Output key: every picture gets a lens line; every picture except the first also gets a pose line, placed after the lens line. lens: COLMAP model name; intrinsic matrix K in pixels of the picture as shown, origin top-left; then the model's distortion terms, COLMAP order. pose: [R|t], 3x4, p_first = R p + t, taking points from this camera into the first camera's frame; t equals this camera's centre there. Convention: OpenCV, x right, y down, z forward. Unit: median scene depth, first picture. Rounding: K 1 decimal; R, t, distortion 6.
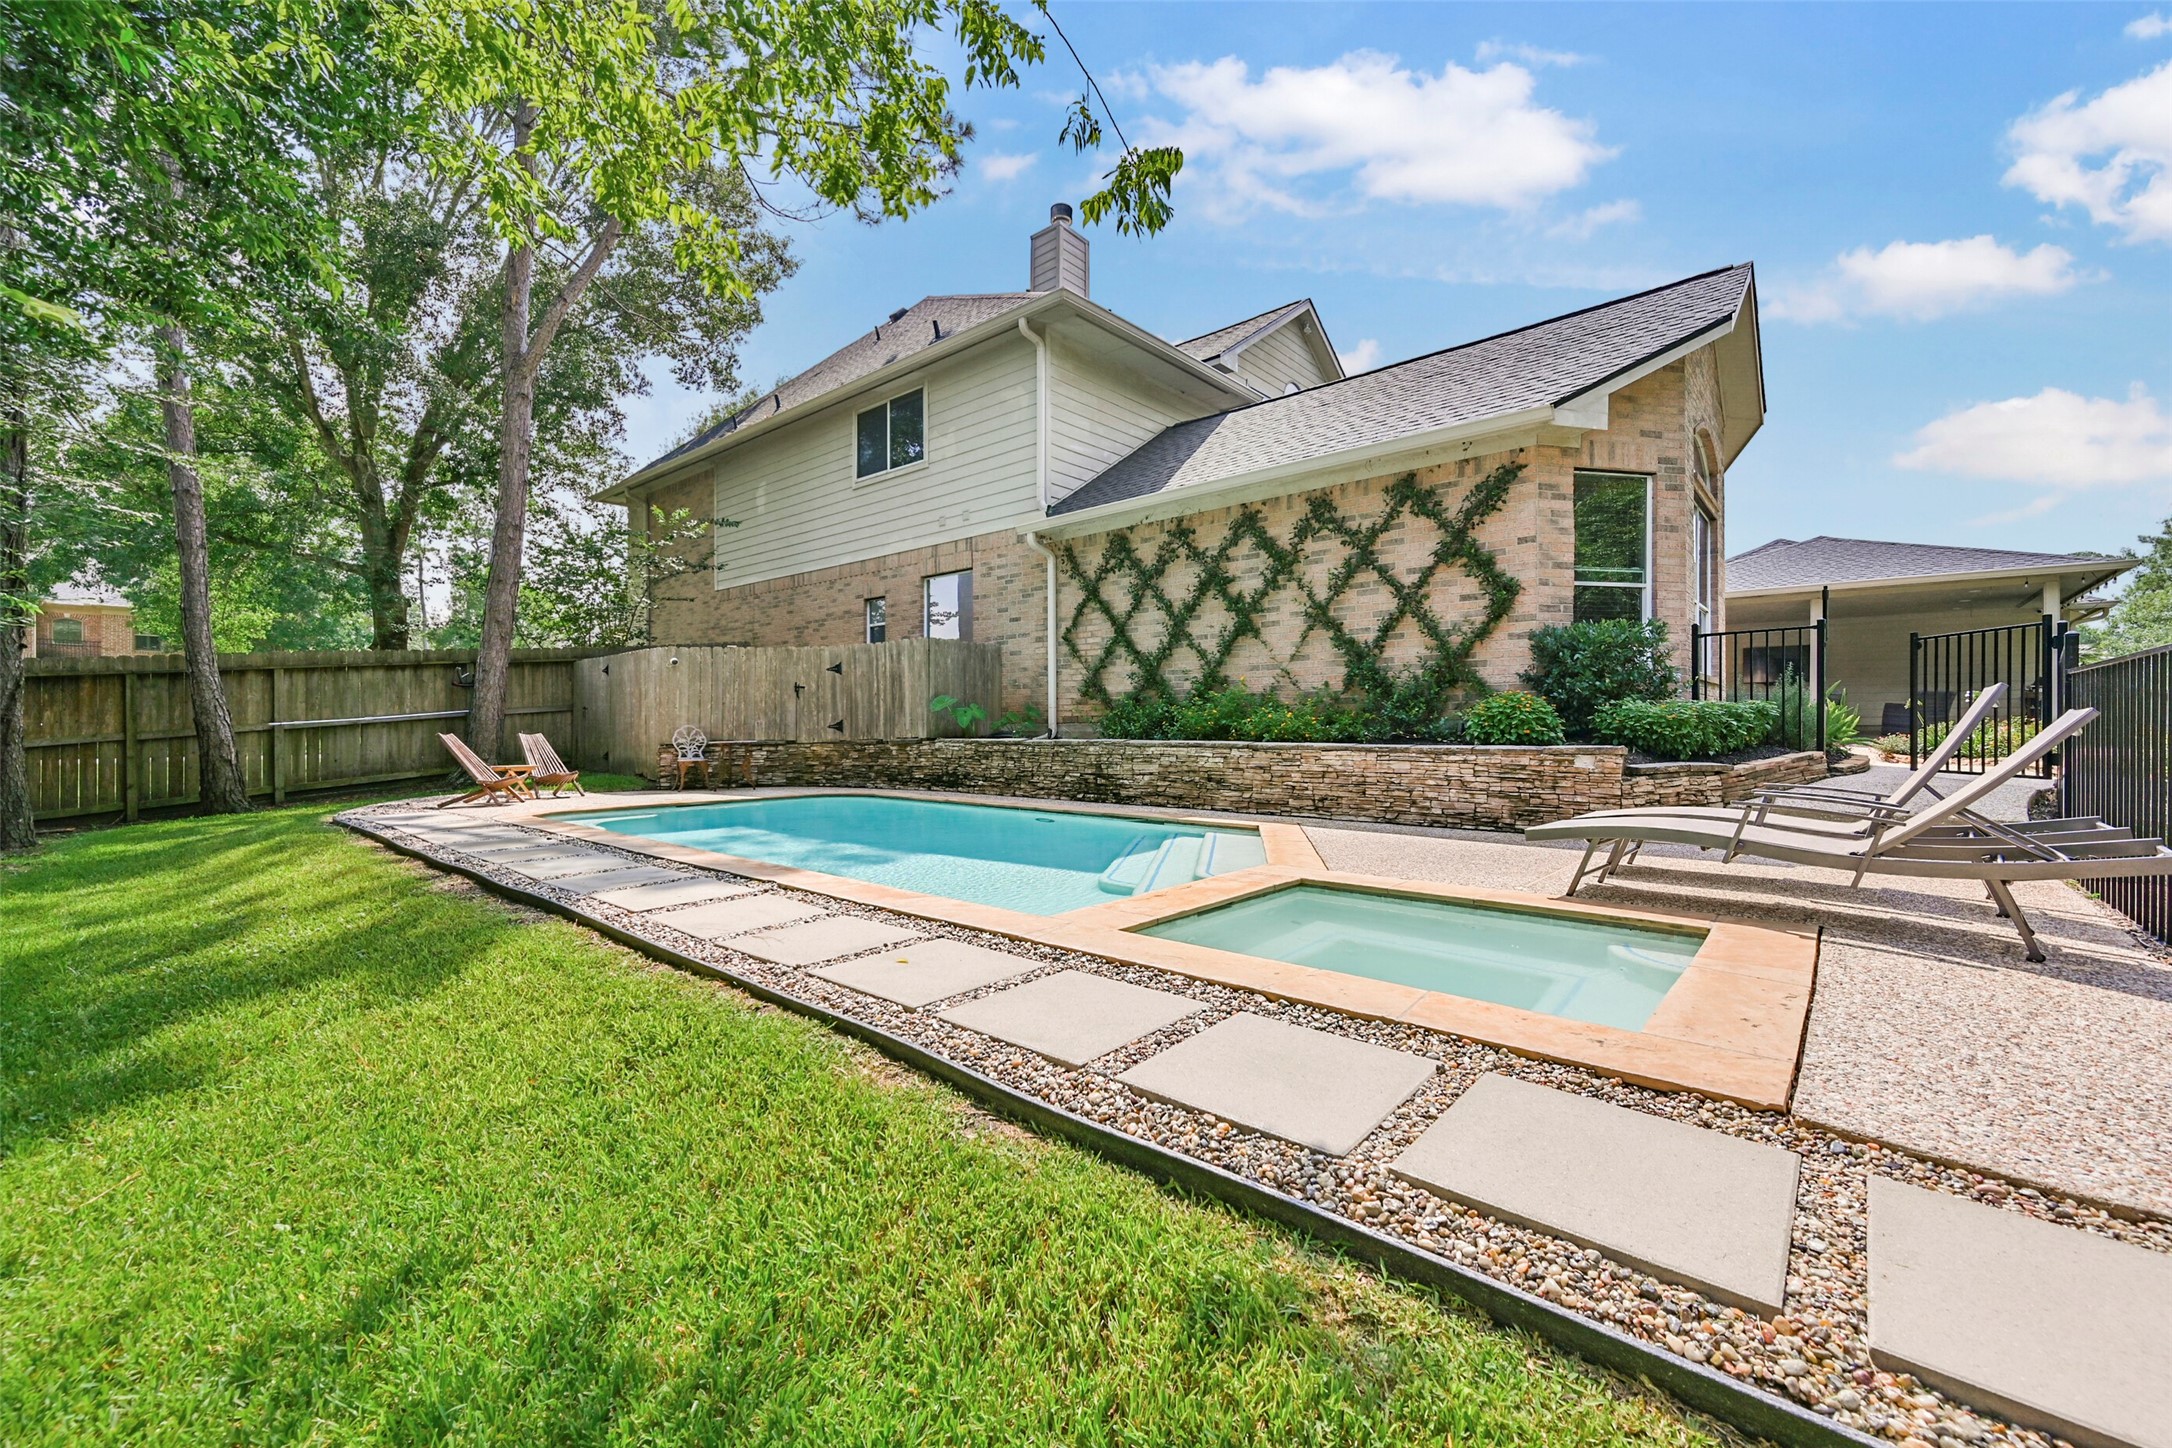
lens RADIAL K [[870.9, 0, 1101.3], [0, 870.9, 735.8], [0, 0, 1]] dist [0.000135, 0.000028]
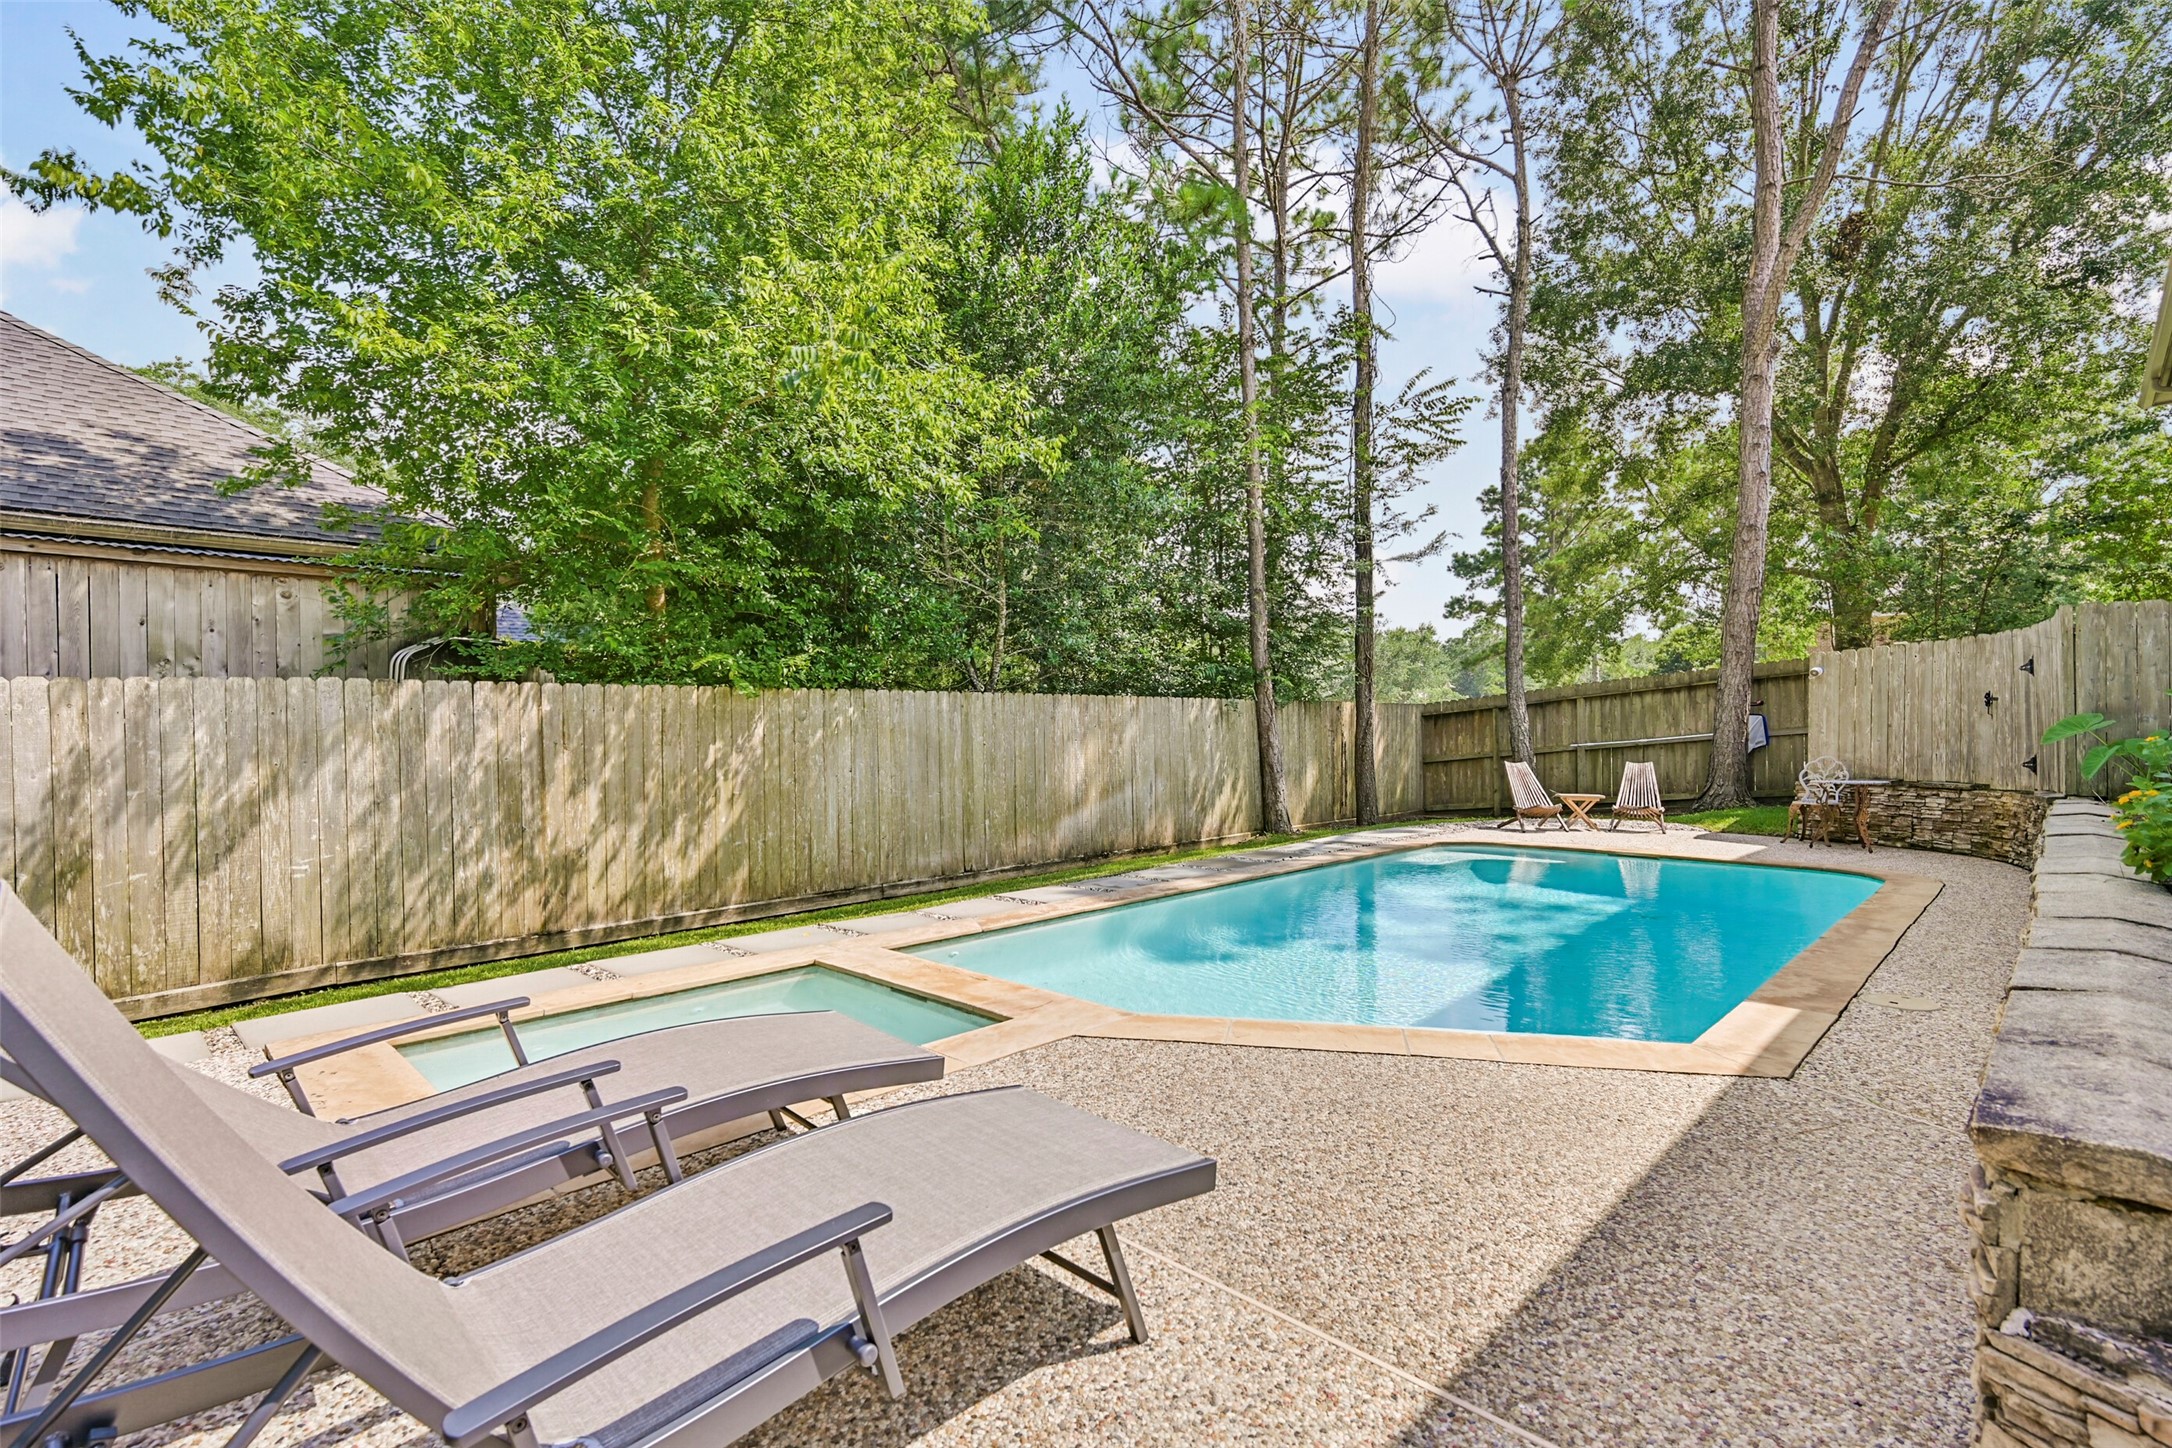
lens RADIAL K [[984.8, 0, 1086.0], [0, 984.8, 724.0], [0, 0, 1]] dist [0.011842, 0.000244]
pose [[-0.081785, -0.002176, -0.996648, 0.488677], [-0.001455, 0.999997, -0.002064, -0.042242], [0.996649, 0.001282, -0.081788, 0.494174]]
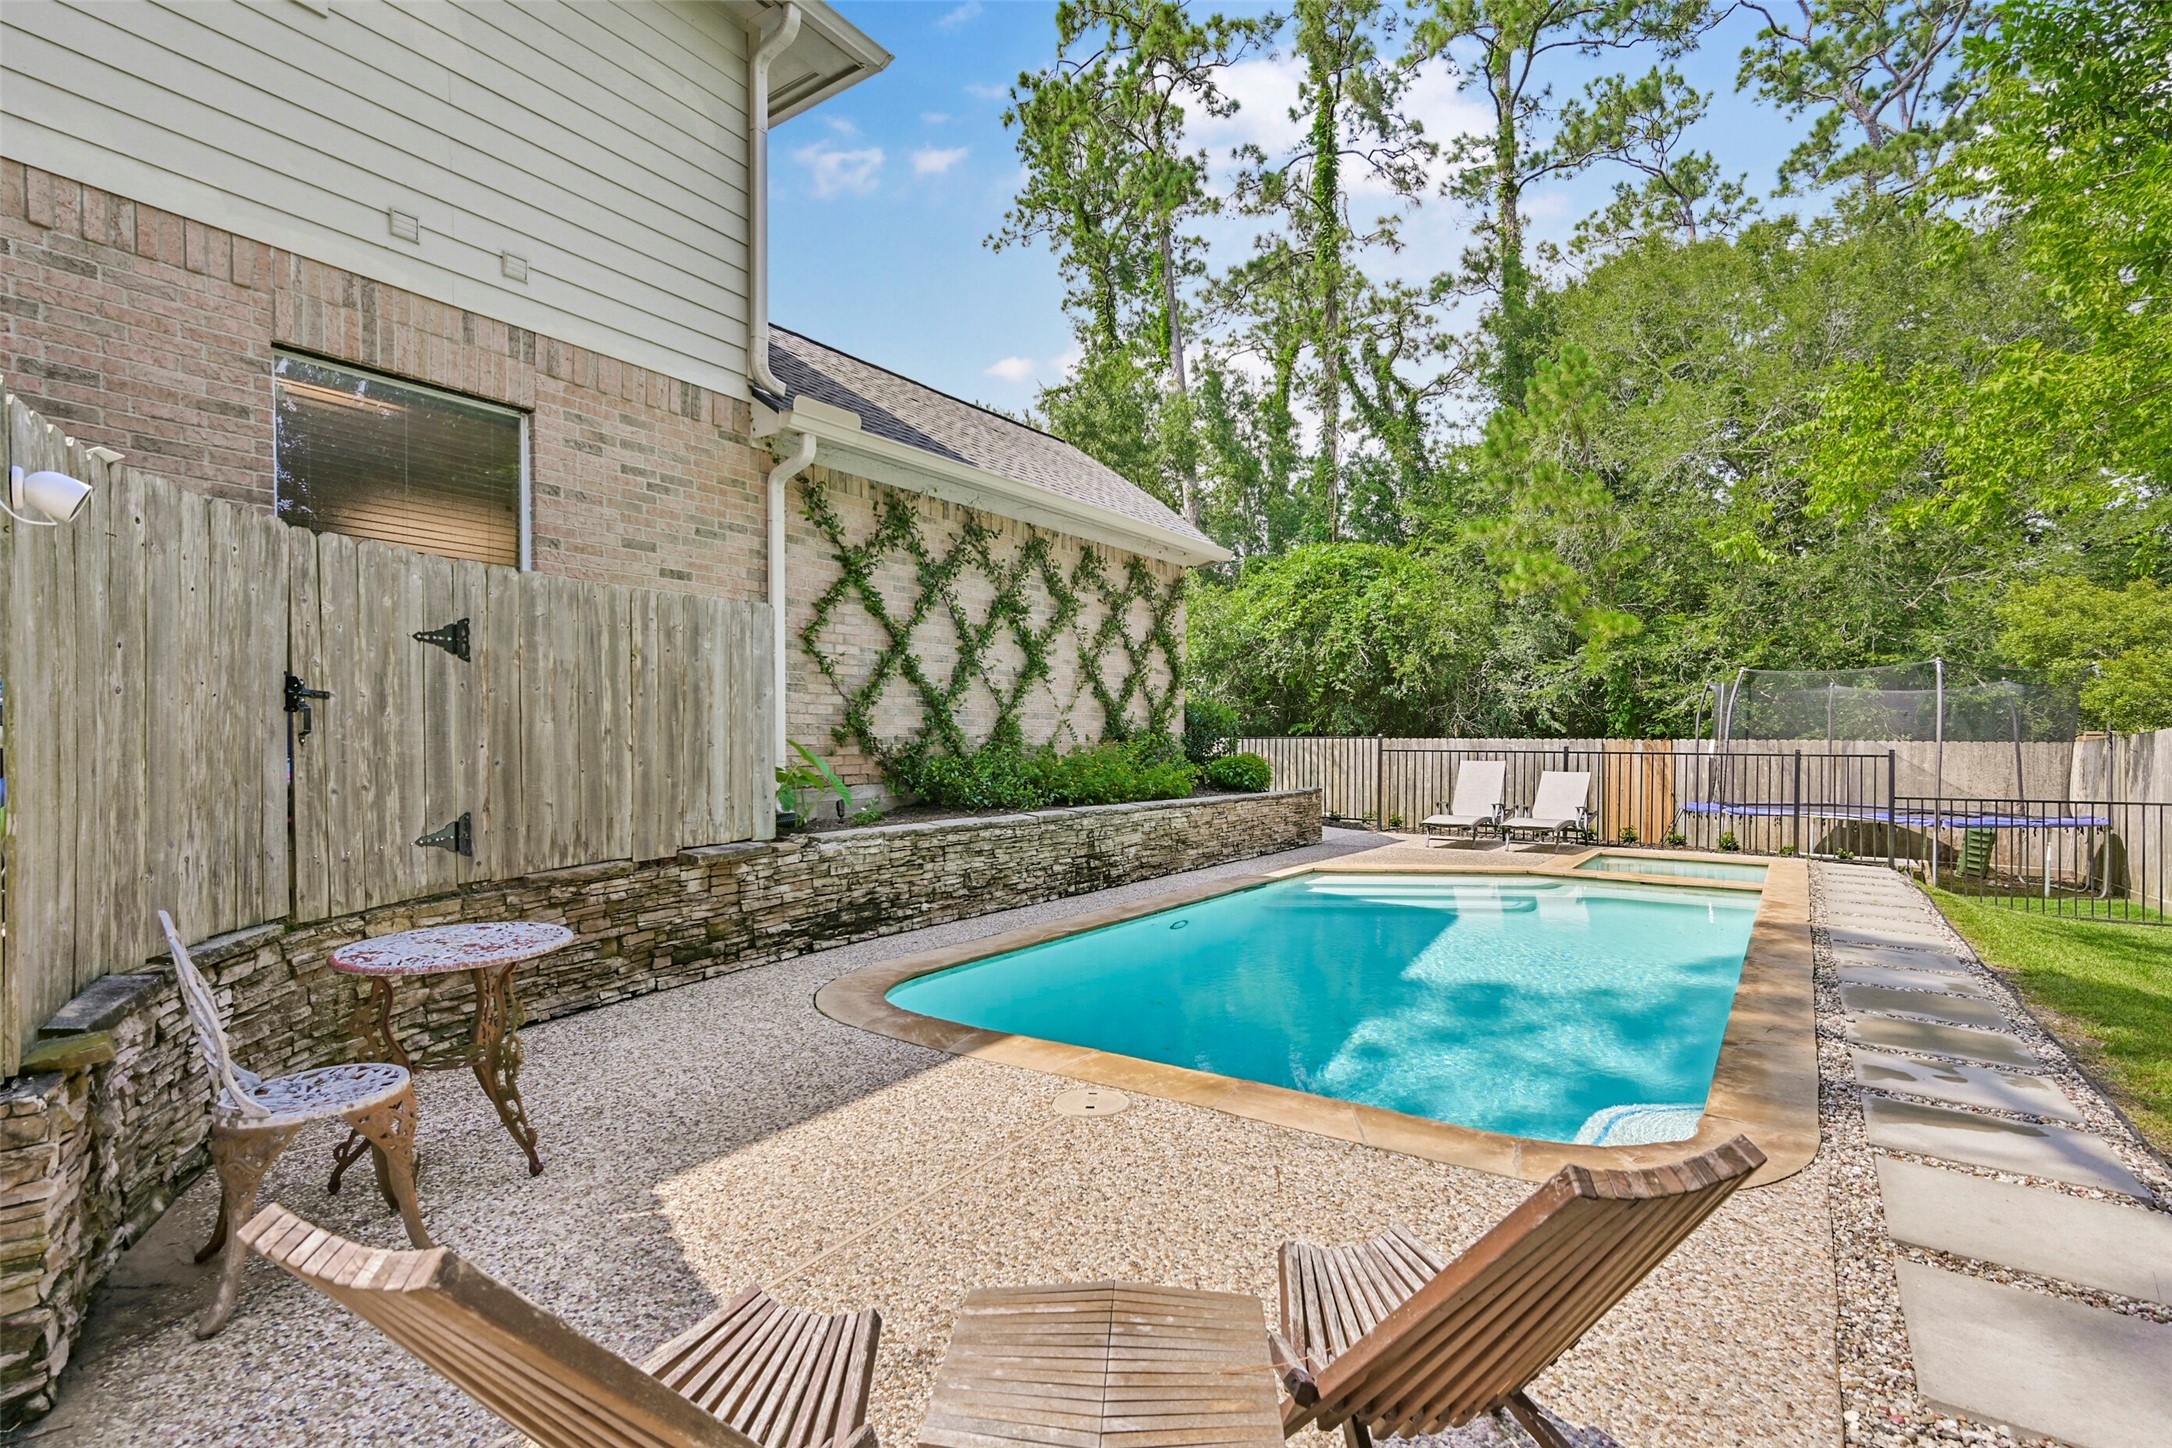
lens RADIAL K [[1034.2, 0, 1086.3], [0, 1034.2, 744.9], [0, 0, 1]] dist [0.003478, 0.000242]
pose [[-0.114618, -0.005433, 0.993395, -0.787140], [0.005090, 0.999969, 0.006056, -0.049928], [-0.993397, 0.005751, -0.114587, 0.973596]]
